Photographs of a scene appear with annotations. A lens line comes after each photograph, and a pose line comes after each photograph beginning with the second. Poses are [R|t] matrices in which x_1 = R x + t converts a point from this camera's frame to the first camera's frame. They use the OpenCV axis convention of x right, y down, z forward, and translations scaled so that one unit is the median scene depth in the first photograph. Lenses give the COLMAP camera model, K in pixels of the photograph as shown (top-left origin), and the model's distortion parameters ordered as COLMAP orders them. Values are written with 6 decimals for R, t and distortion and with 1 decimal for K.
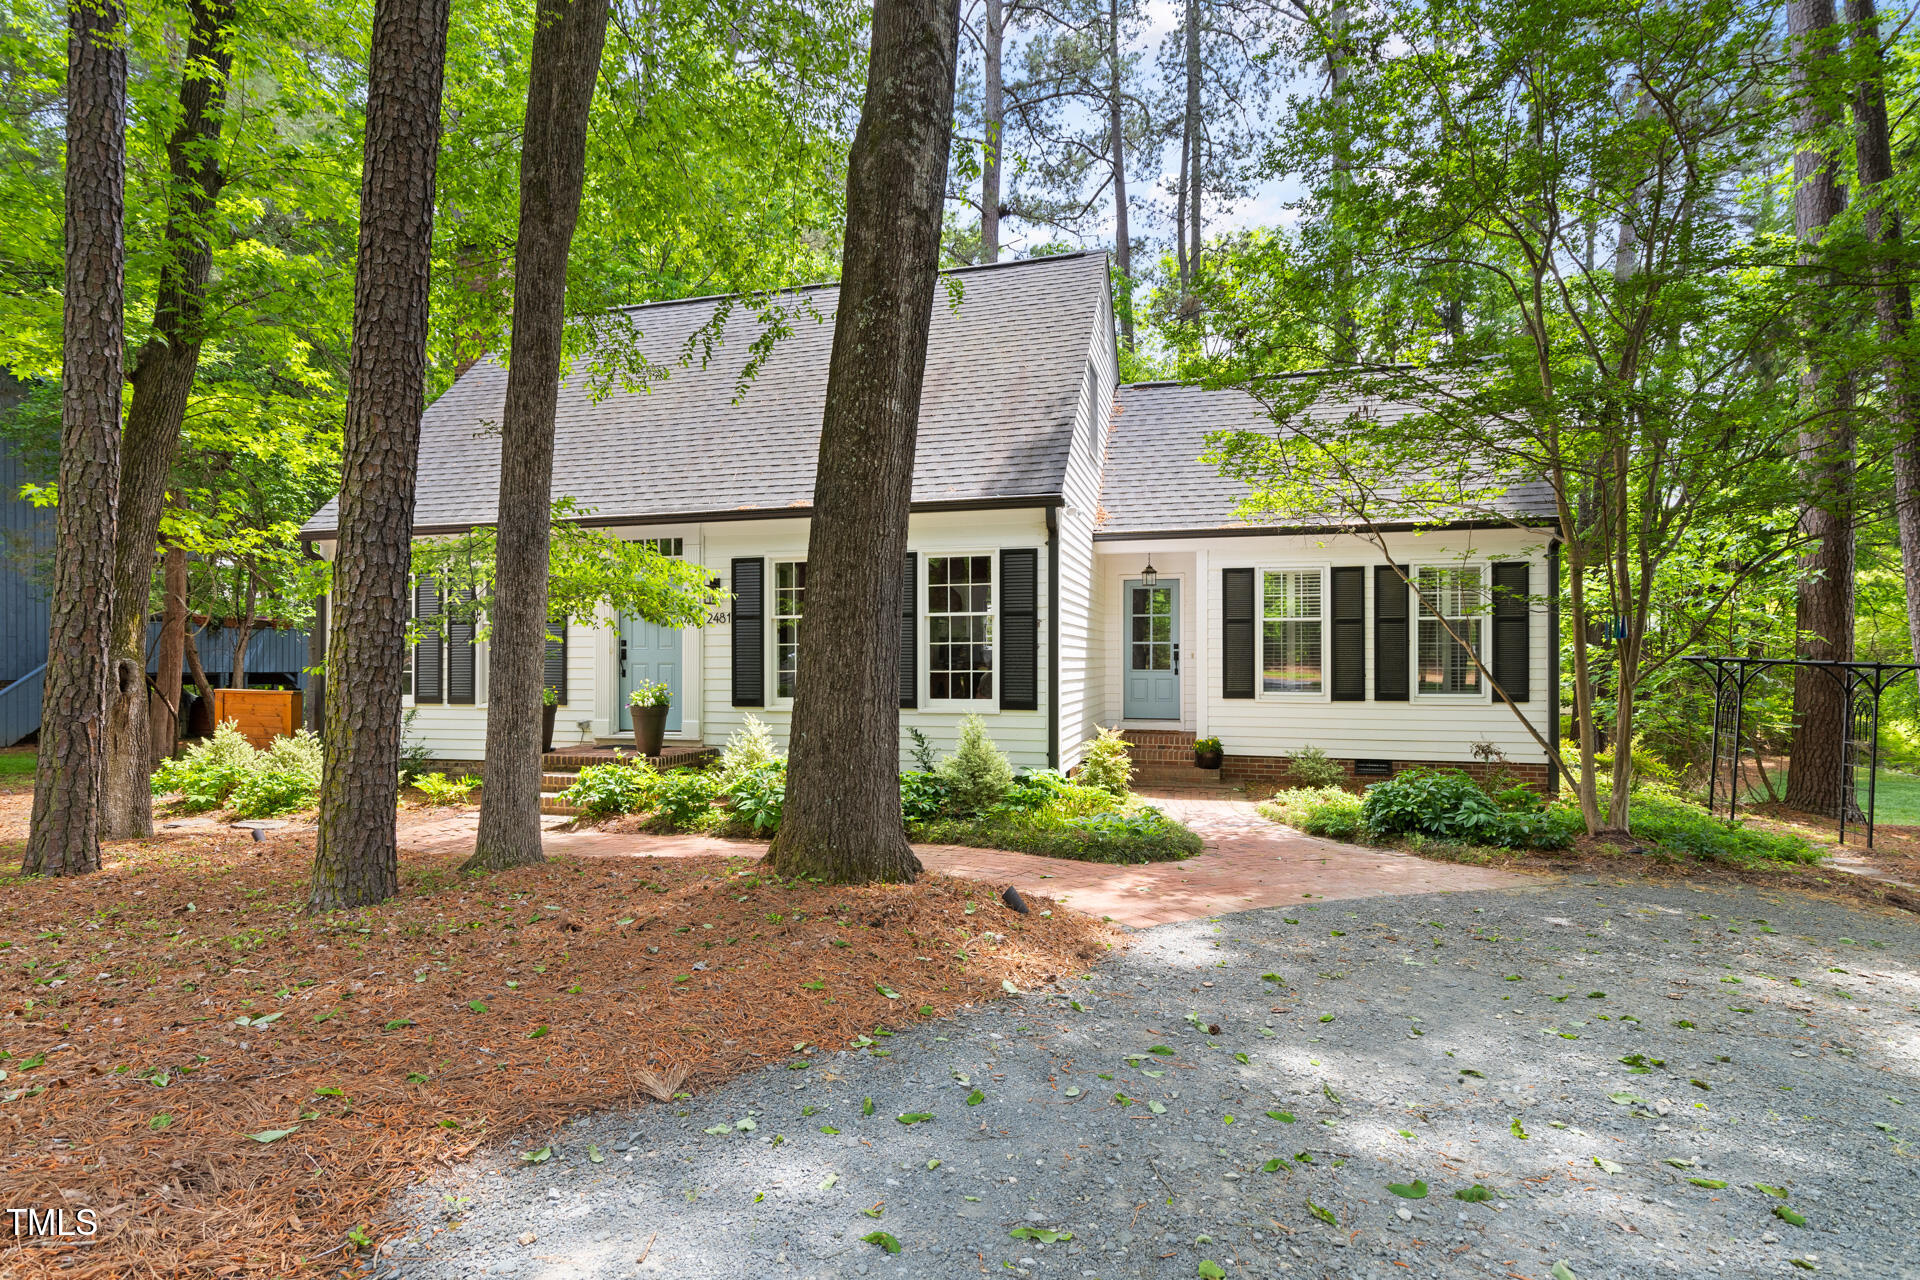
lens RADIAL K [[954.0, 0, 957.4], [0, 954.0, 642.9], [0, 0, 1]] dist [0.000495, -0.000231]
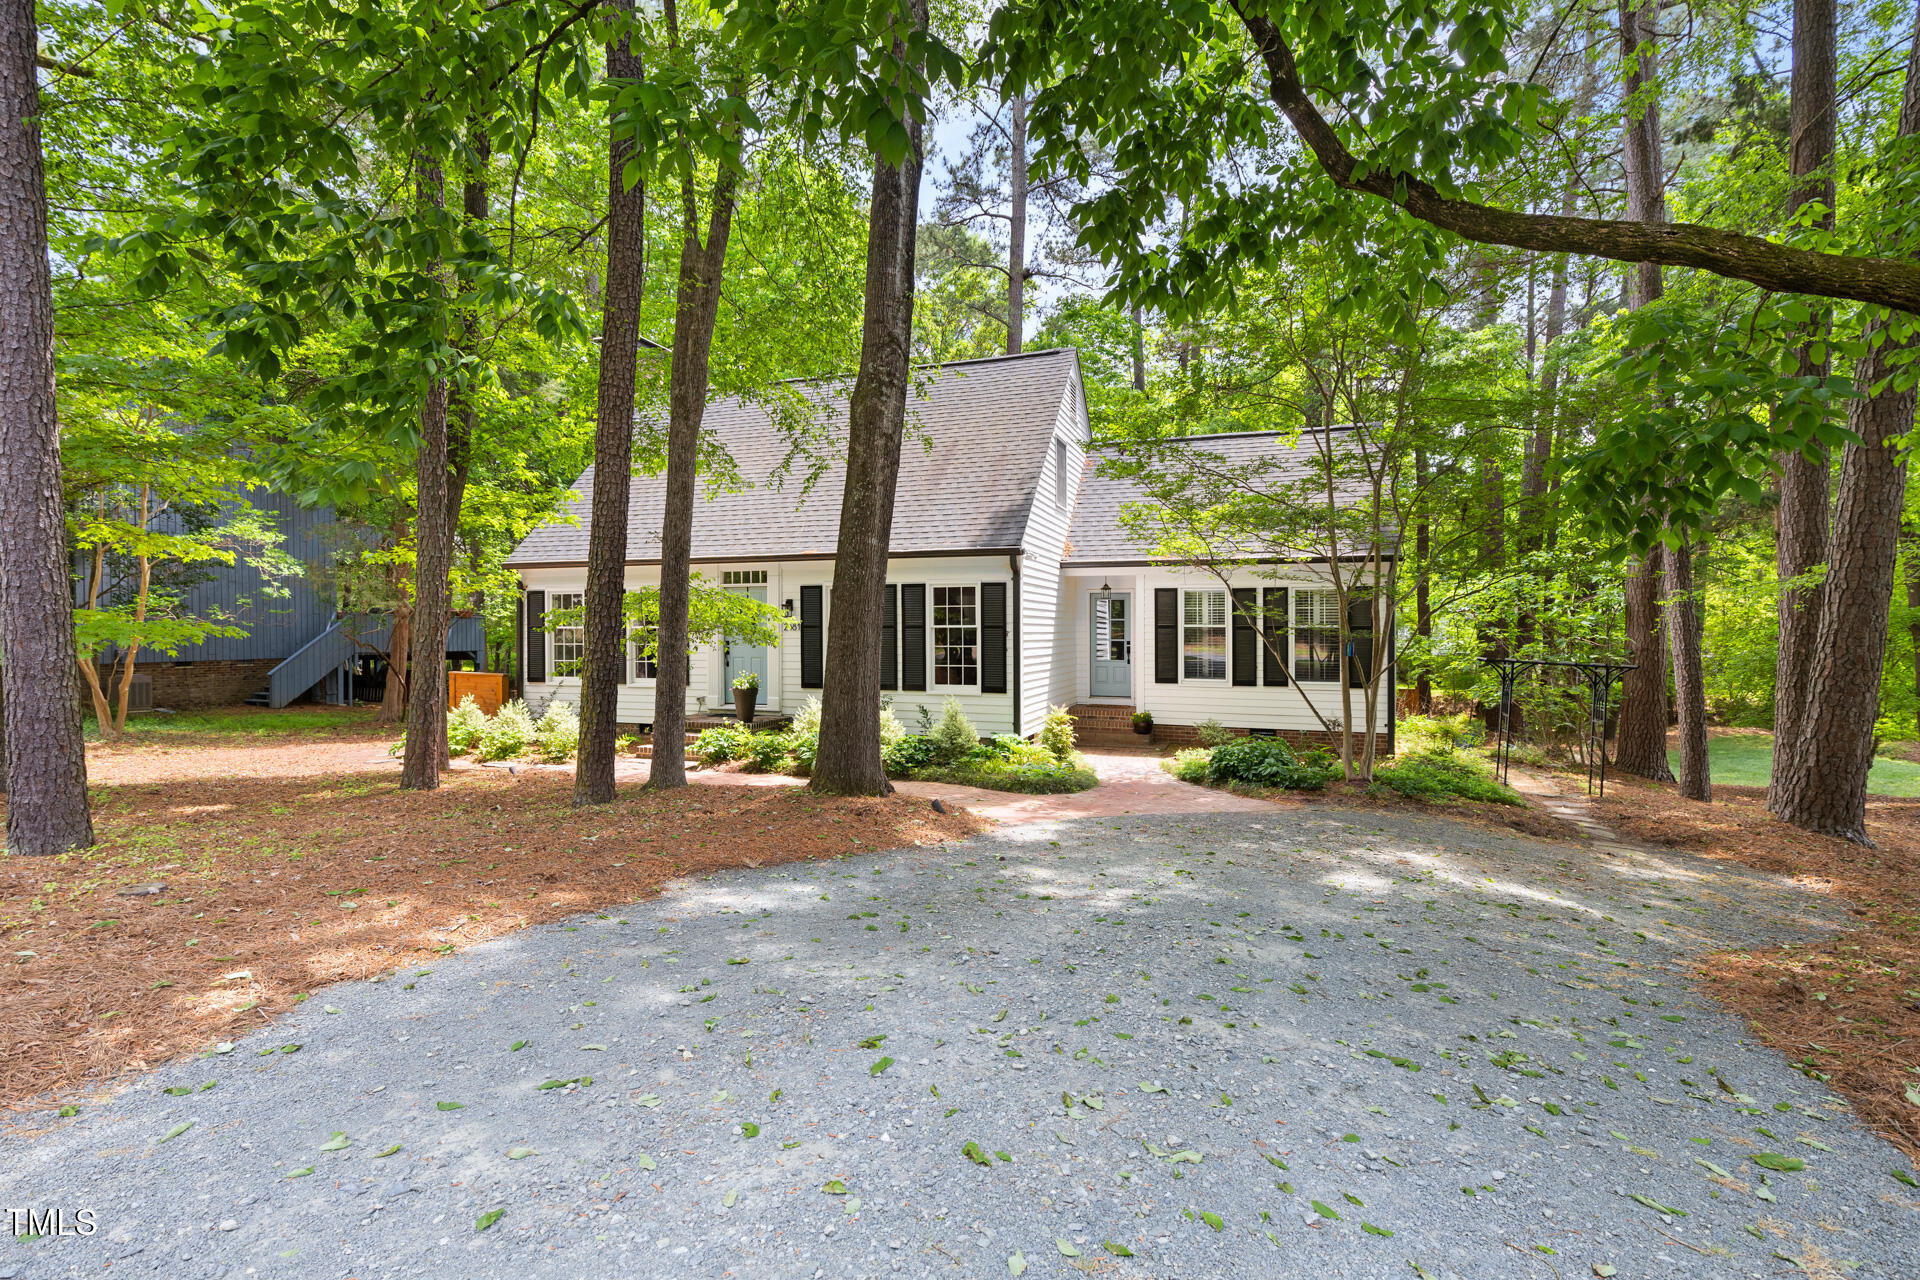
lens RADIAL K [[897.6, 0, 961.6], [0, 897.6, 635.0], [0, 0, 1]] dist [0.002907, -0.000117]
pose [[0.997203, 0.002124, -0.074707, 0.121005], [0.000017, 0.999590, 0.028650, -0.059478], [0.074737, -0.028571, 0.996794, -0.377901]]
